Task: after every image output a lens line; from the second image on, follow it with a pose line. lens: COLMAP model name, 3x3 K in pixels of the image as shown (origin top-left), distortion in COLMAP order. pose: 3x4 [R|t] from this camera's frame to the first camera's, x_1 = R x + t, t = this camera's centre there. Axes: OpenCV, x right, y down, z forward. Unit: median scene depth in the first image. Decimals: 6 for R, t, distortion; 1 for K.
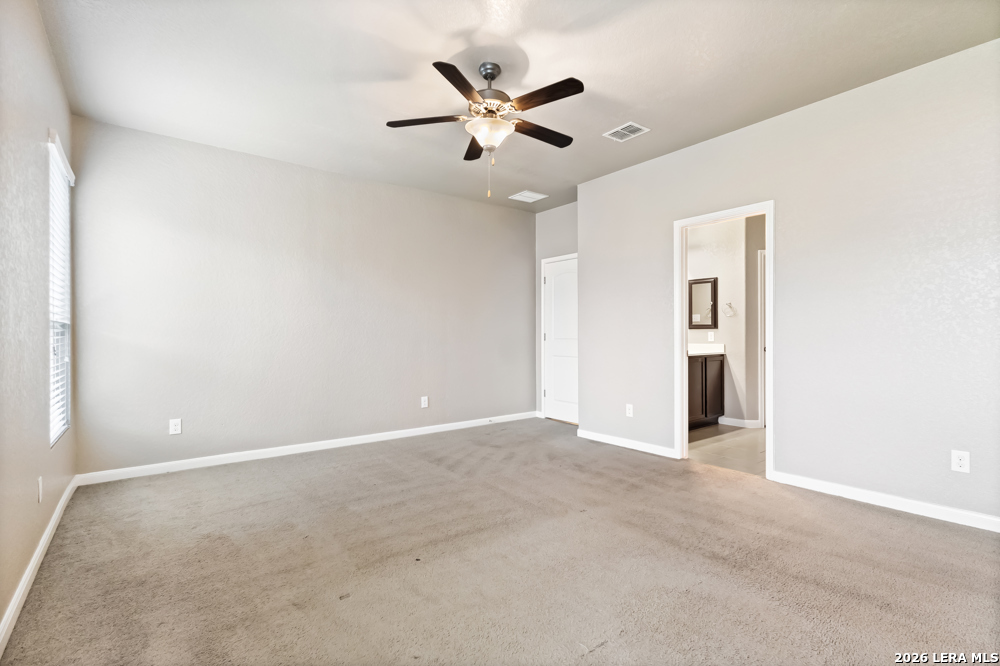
lens RADIAL K [[464.4, 0, 499.3], [0, 464.4, 336.2], [0, 0, 1]] dist [0.003417, 0.000777]
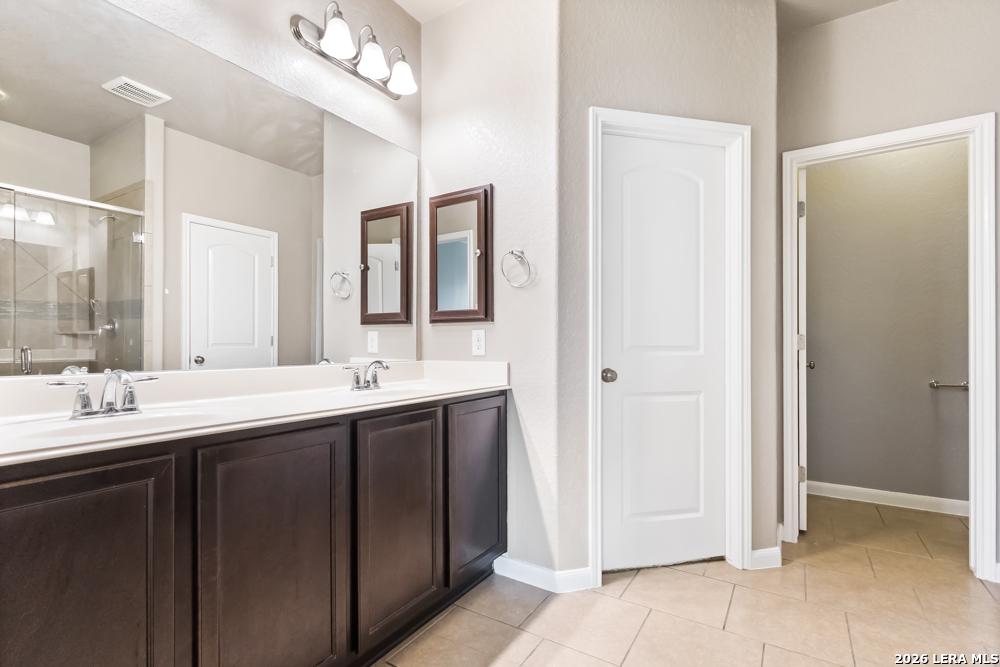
lens RADIAL K [[464.4, 0, 498.4], [0, 464.4, 337.6], [0, 0, 1]] dist [0.003417, 0.000777]
pose [[0.939591, 0.009499, 0.342168, 0.348195], [-0.005321, 0.999899, -0.013149, 0.001771], [-0.342259, 0.010534, 0.939547, 0.649837]]
